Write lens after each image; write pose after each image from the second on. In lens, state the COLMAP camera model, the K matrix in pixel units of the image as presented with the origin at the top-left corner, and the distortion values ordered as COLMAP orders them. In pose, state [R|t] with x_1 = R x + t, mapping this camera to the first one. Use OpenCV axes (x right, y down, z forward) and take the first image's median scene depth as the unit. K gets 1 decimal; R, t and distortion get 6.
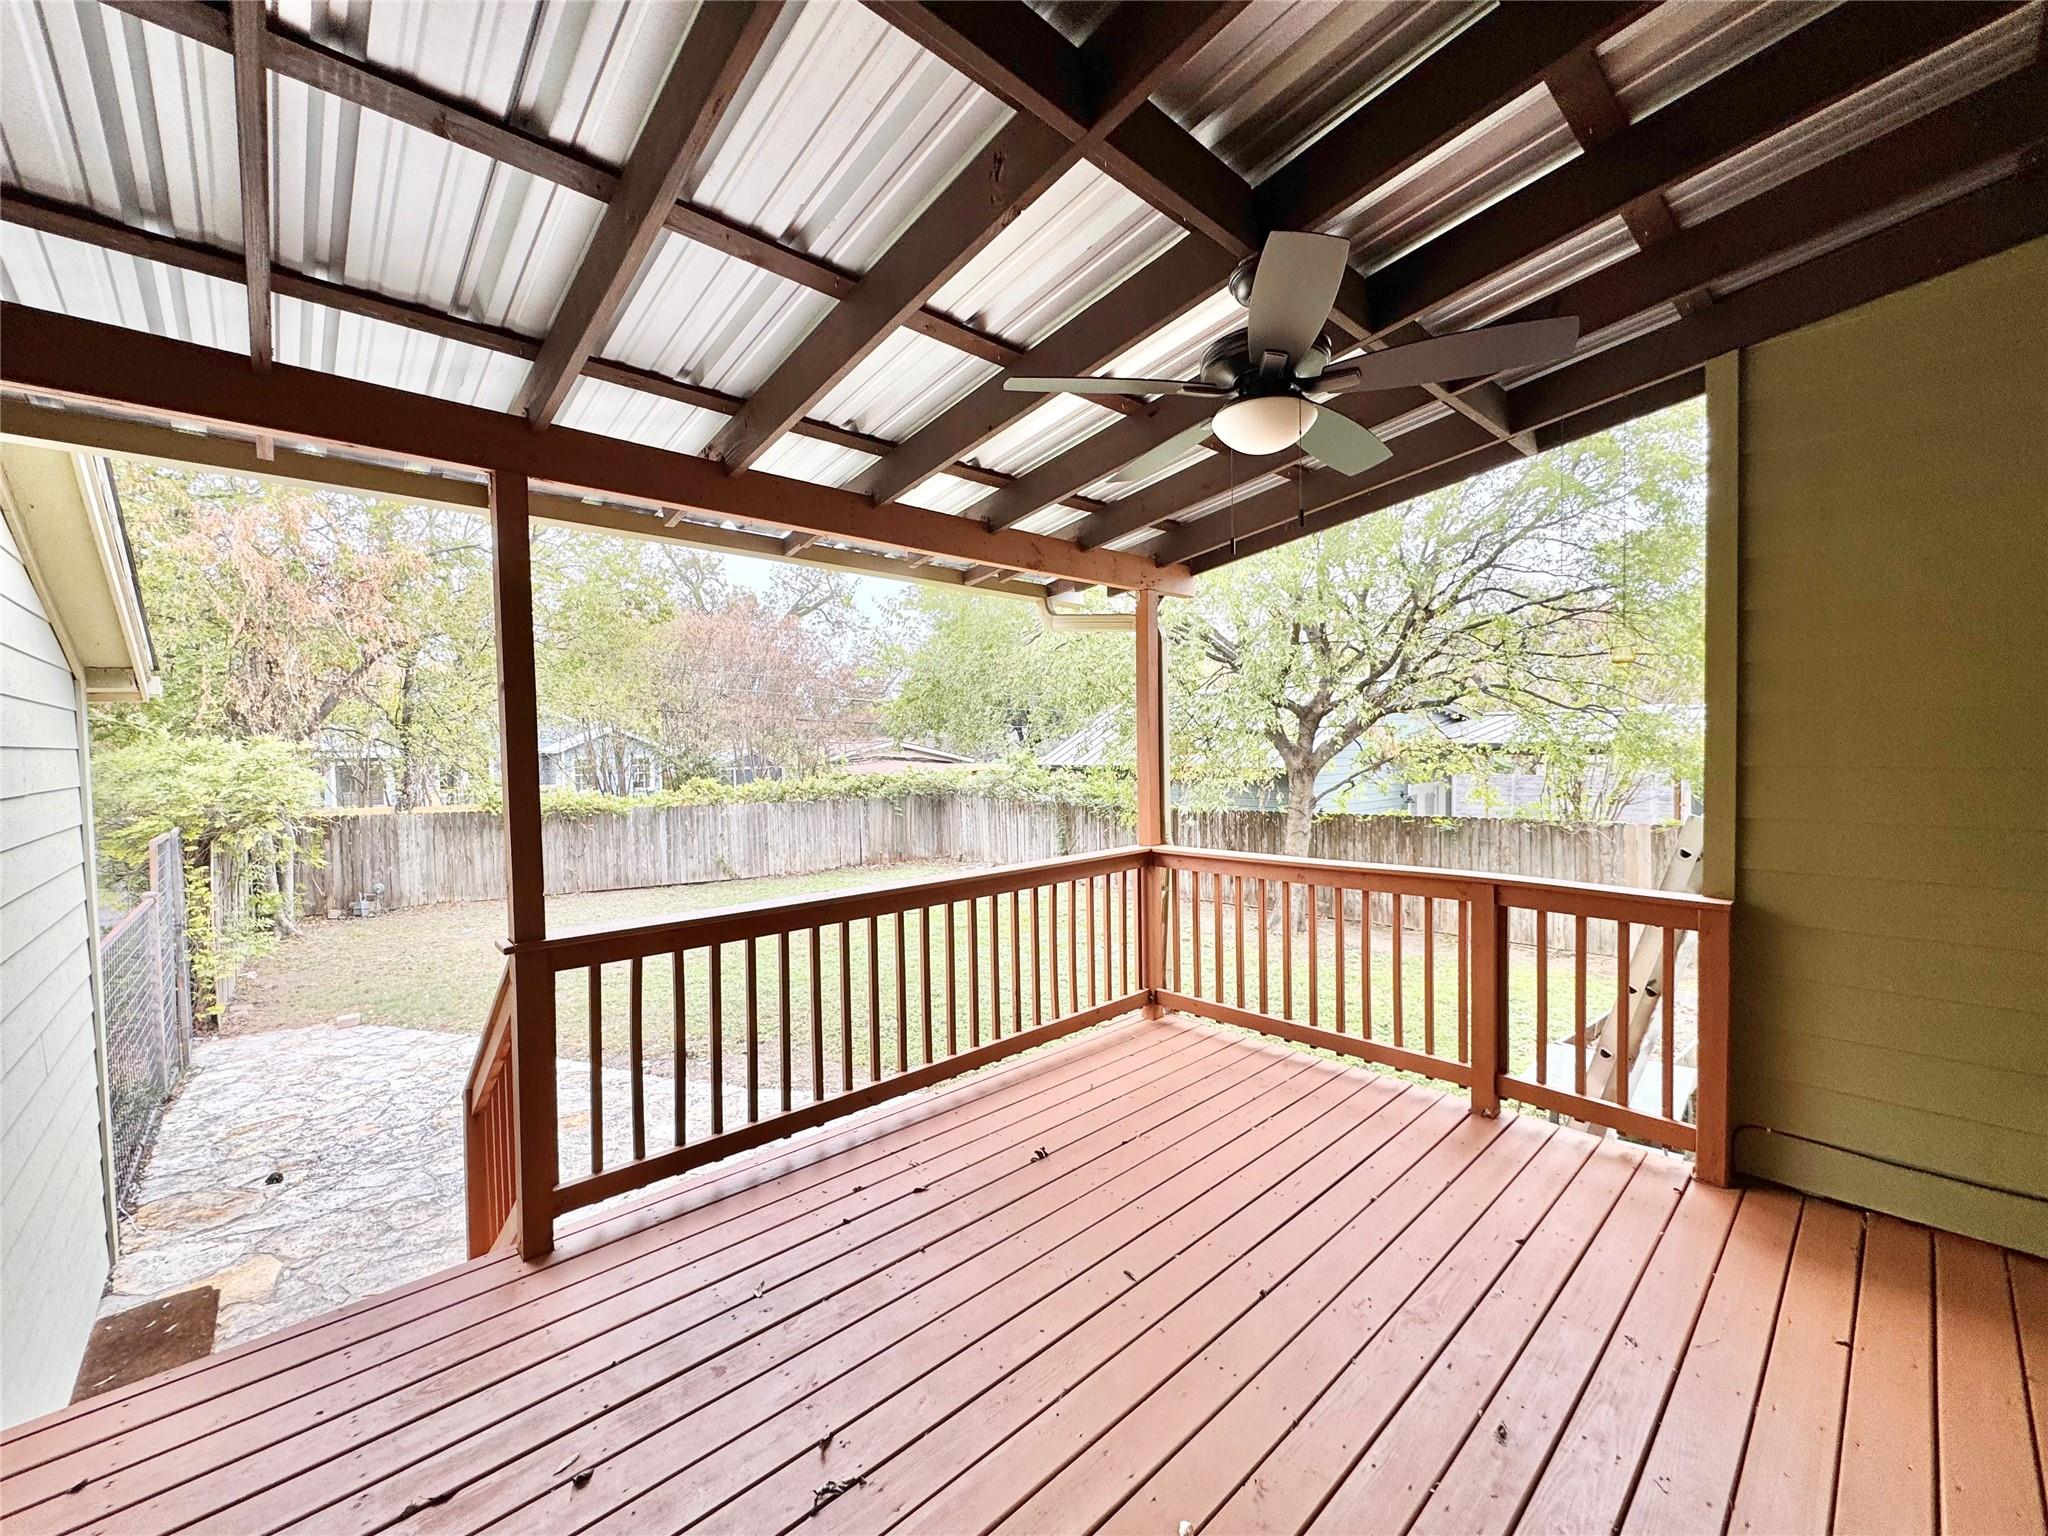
lens RADIAL K [[816.3, 0, 1022.6], [0, 816.3, 773.8], [0, 0, 1]] dist [-0.002352, -0.000044]
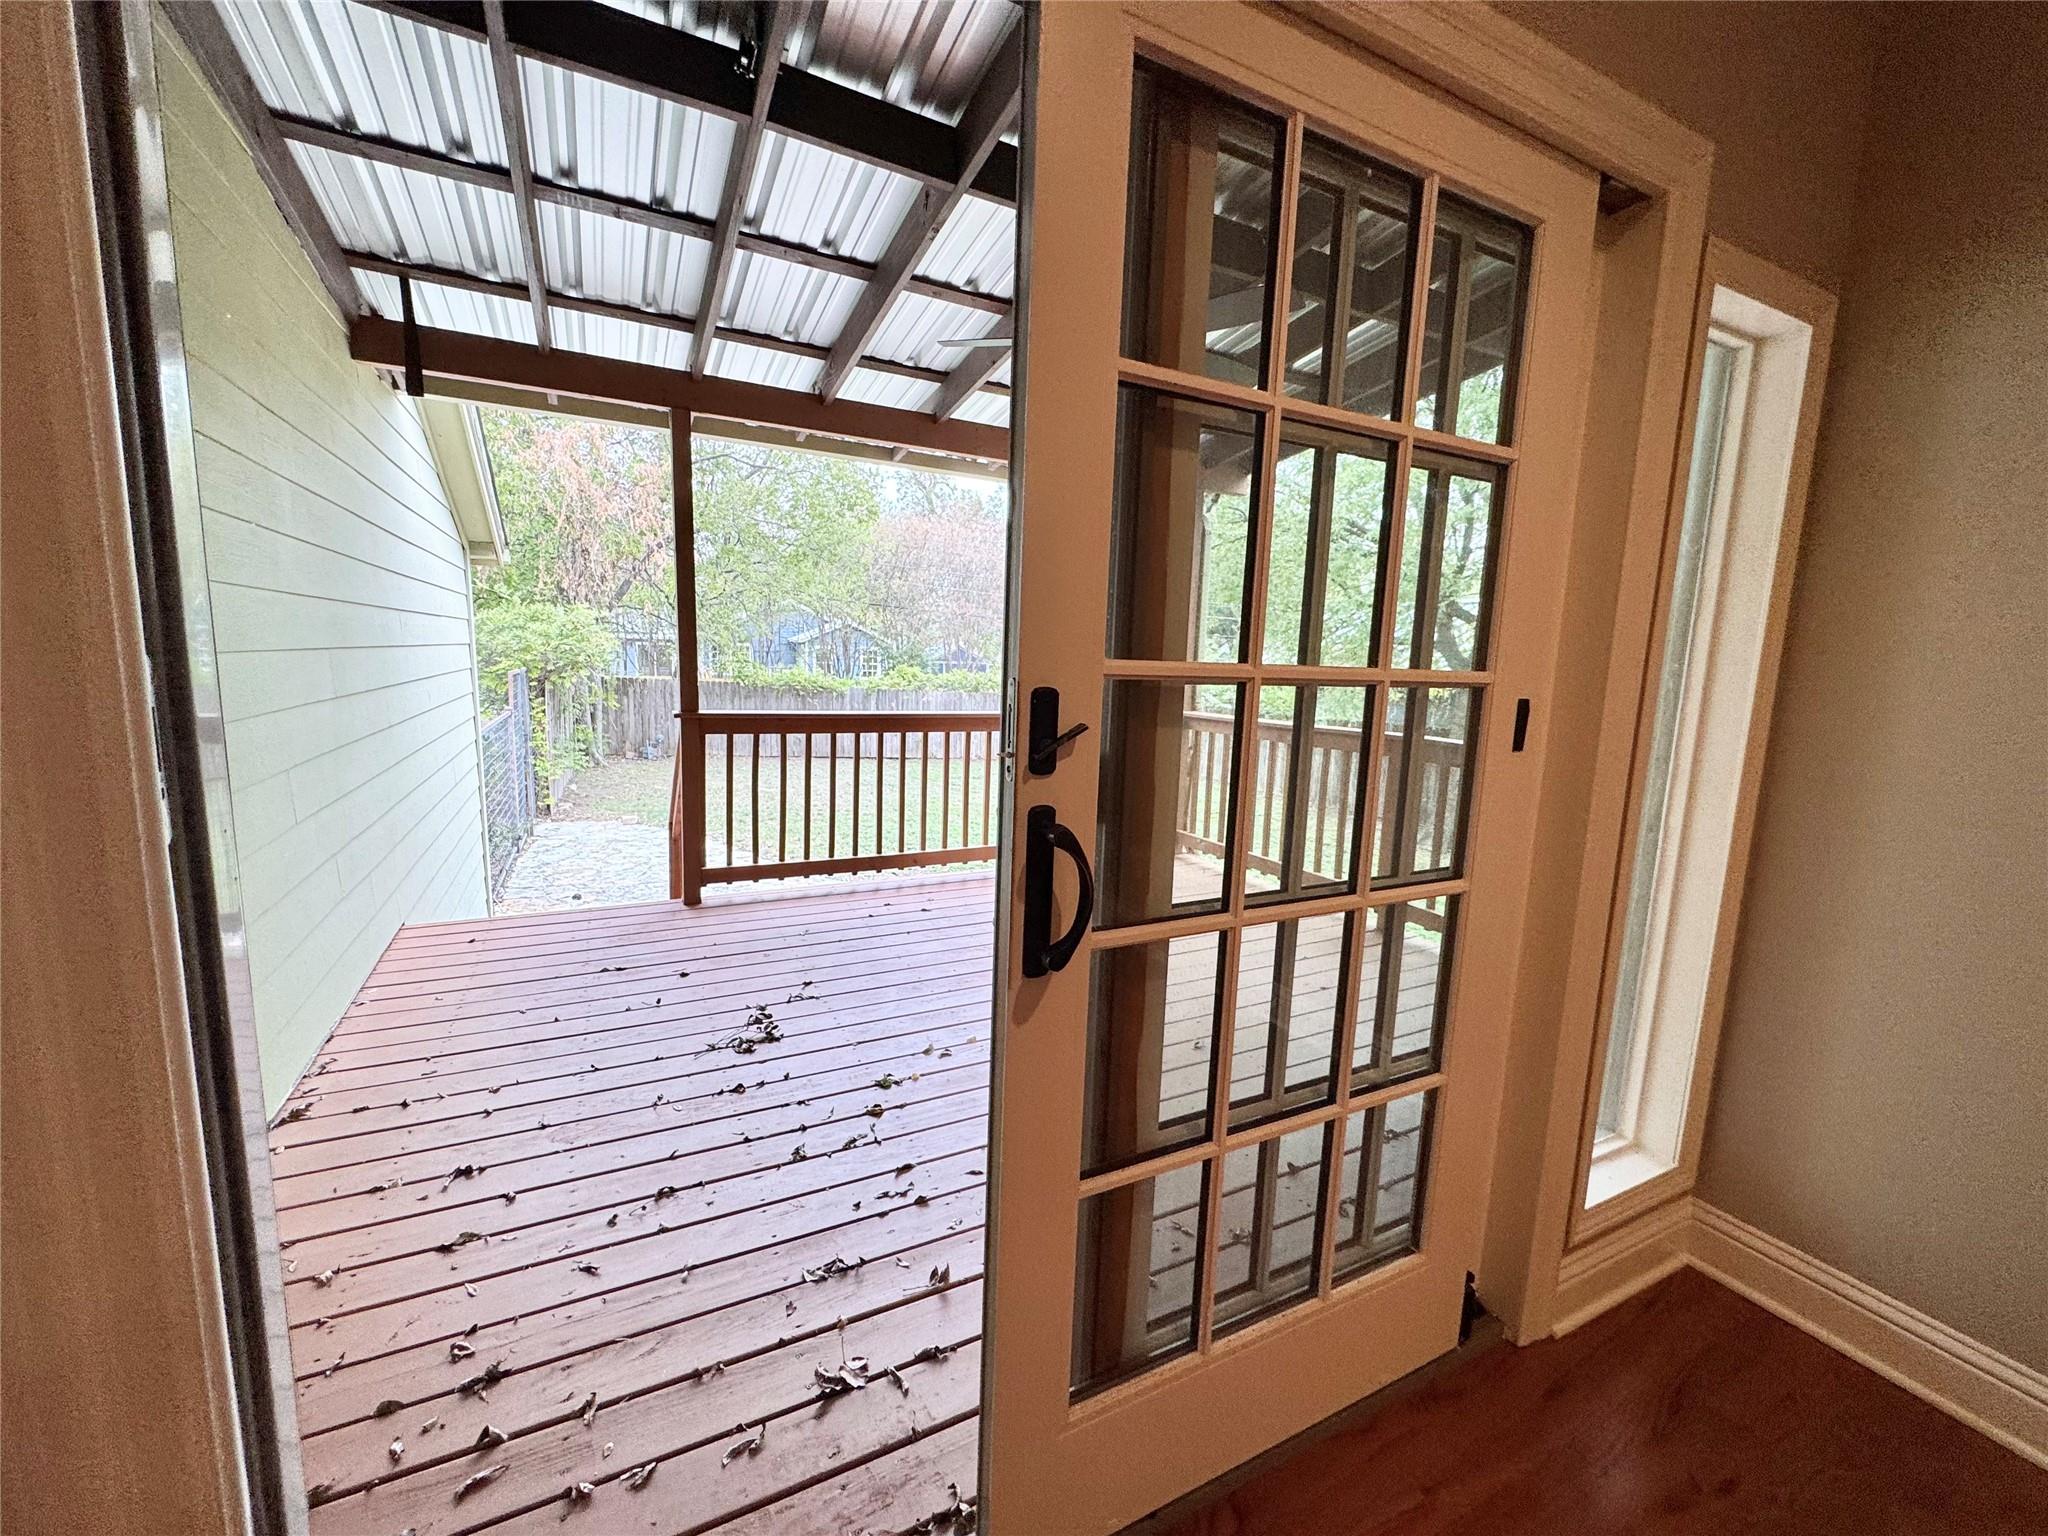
lens RADIAL K [[816.3, 0, 1025.4], [0, 816.3, 774.5], [0, 0, 1]] dist [-0.002352, -0.000044]
pose [[0.963267, 0.085997, -0.254402, 0.191338], [-0.057890, 0.991562, 0.115992, 0.043194], [0.262230, -0.097004, 0.960117, -0.161937]]
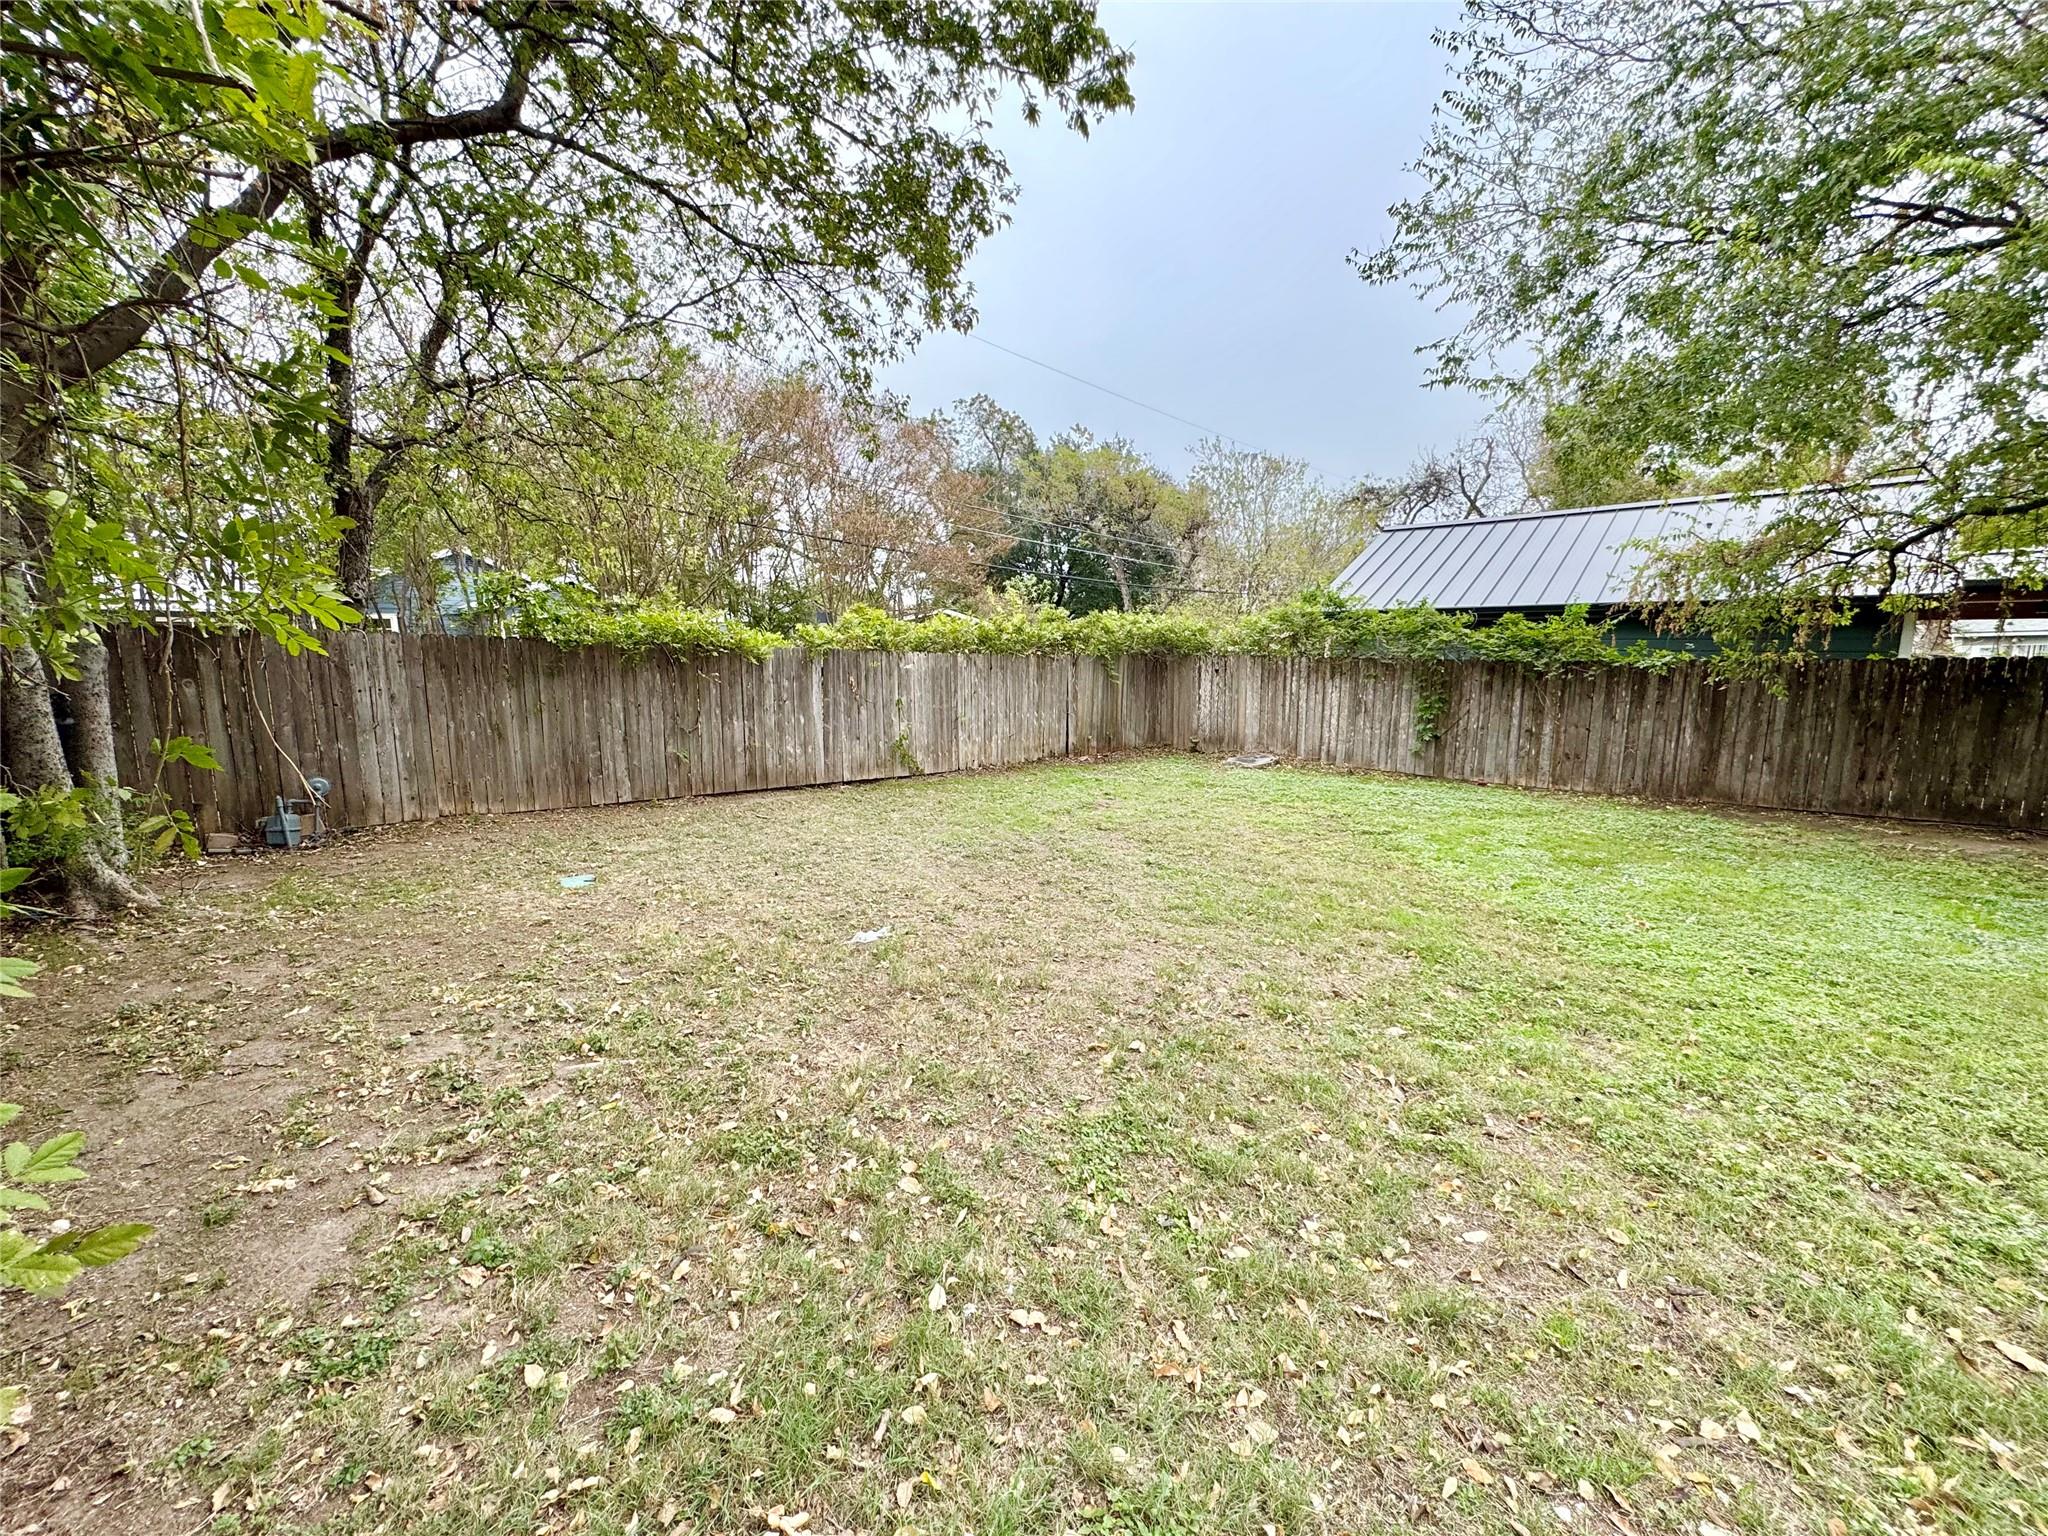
lens RADIAL K [[816.3, 0, 1020.7], [0, 816.3, 771.8], [0, 0, 1]] dist [-0.002352, -0.000044]
pose [[0.993046, 0.011454, 0.117171, -1.073064], [-0.025690, 0.992354, 0.120717, 0.156002], [-0.114892, -0.122888, 0.985748, 1.189163]]
